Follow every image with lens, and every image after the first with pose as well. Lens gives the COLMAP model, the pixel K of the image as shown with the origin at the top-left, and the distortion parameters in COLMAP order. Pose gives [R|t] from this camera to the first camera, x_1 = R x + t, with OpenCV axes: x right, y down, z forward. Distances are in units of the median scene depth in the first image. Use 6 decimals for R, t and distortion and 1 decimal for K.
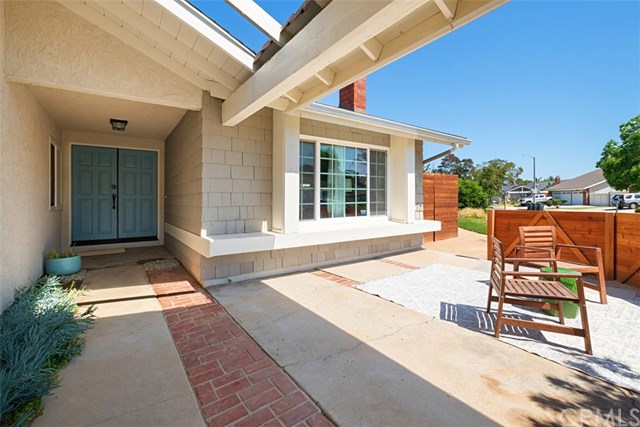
lens RADIAL K [[281.2, 0, 327.2], [0, 281.2, 196.2], [0, 0, 1]] dist [-0.003133, -0.000989]
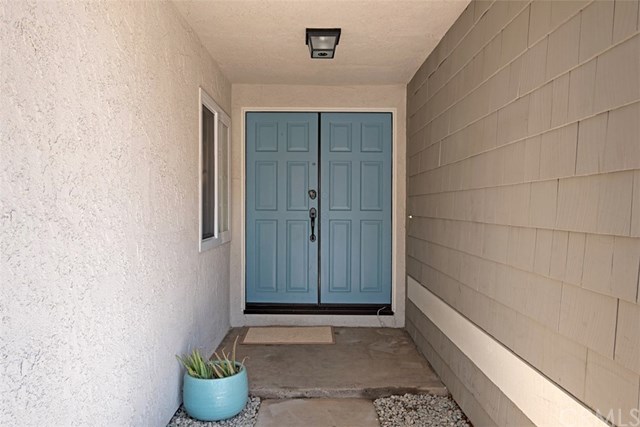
lens RADIAL K [[497.5, 0, 321.2], [0, 497.5, 210.8], [0, 0, 1]] dist [-0.009027, -0.000493]
pose [[0.807171, 0.013672, -0.590160, -0.265235], [-0.001416, 0.999774, 0.021225, -0.024288], [0.590316, -0.016296, 0.807007, 0.347091]]
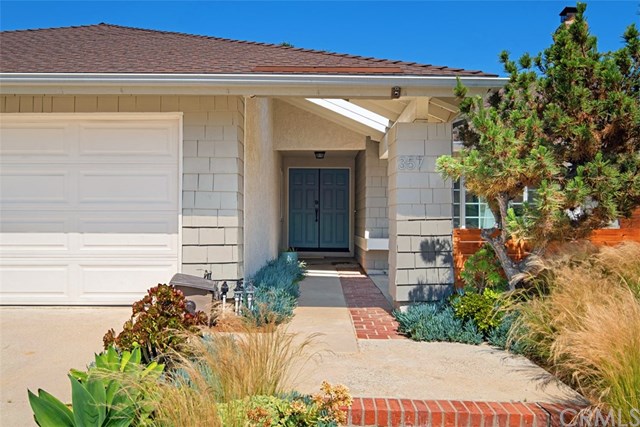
lens RADIAL K [[574.6, 0, 320.0], [0, 574.6, 213.8], [0, 0, 1]] dist [0.000565, 0.000000]
pose [[0.800383, 0.005025, -0.599467, 0.686736], [-0.004851, 0.999986, 0.001906, 0.009392], [0.599469, 0.001383, 0.800397, -0.907637]]
